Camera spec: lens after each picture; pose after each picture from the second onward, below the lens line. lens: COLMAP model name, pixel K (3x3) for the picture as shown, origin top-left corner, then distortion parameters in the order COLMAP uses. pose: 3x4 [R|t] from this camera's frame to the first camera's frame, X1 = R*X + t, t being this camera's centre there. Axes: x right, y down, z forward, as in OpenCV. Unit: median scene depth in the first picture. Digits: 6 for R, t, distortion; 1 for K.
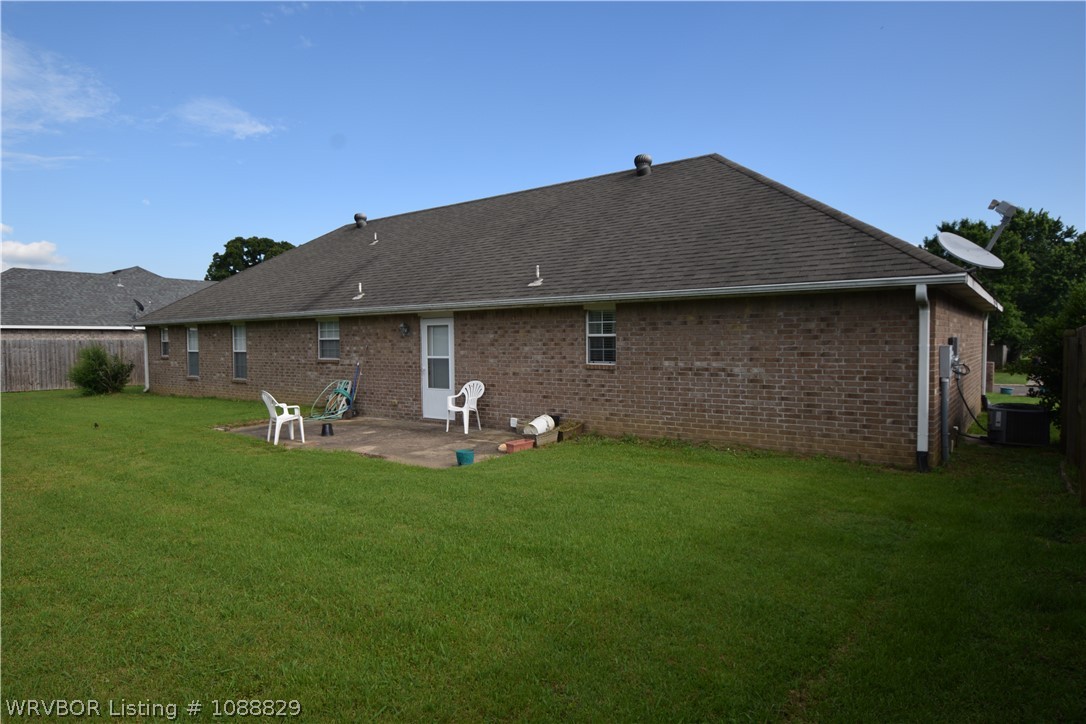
lens RADIAL K [[696.3, 0, 543.5], [0, 696.3, 364.7], [0, 0, 1]] dist [-0.003735, -0.000445]
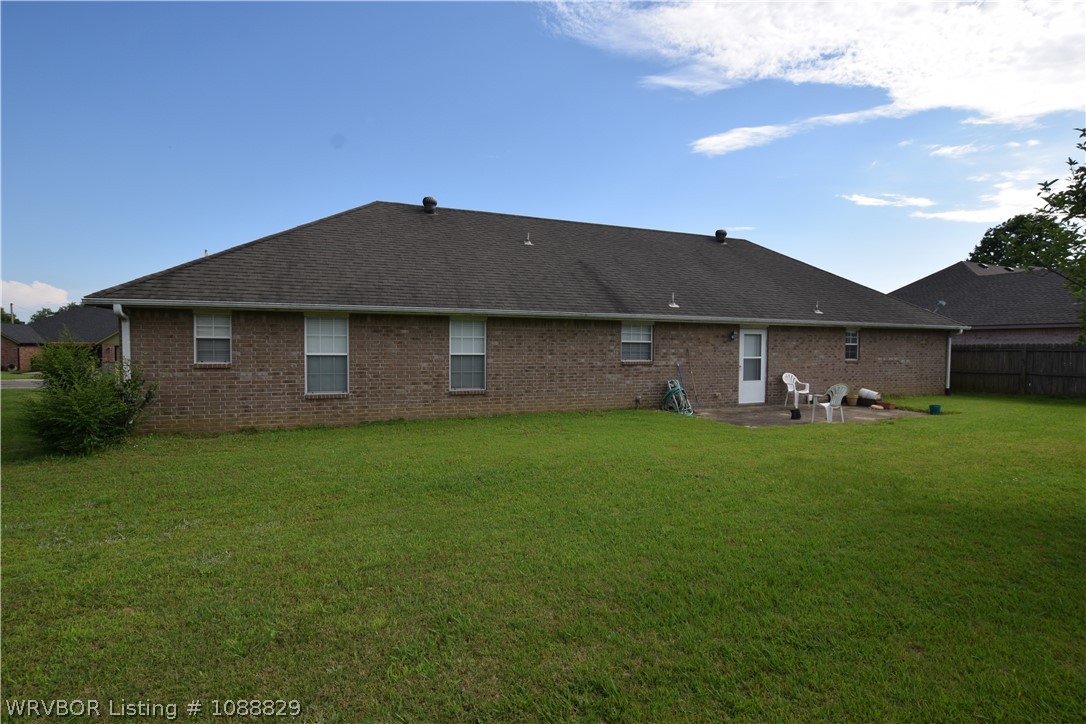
lens RADIAL K [[507.0, 0, 539.3], [0, 507.0, 362.5], [0, 0, 1]] dist [-0.022508, 0.000138]
pose [[0.481270, -0.013391, 0.876470, -1.149572], [0.021627, 0.999760, 0.003399, -0.012686], [-0.876306, 0.017320, 0.481444, 0.840917]]
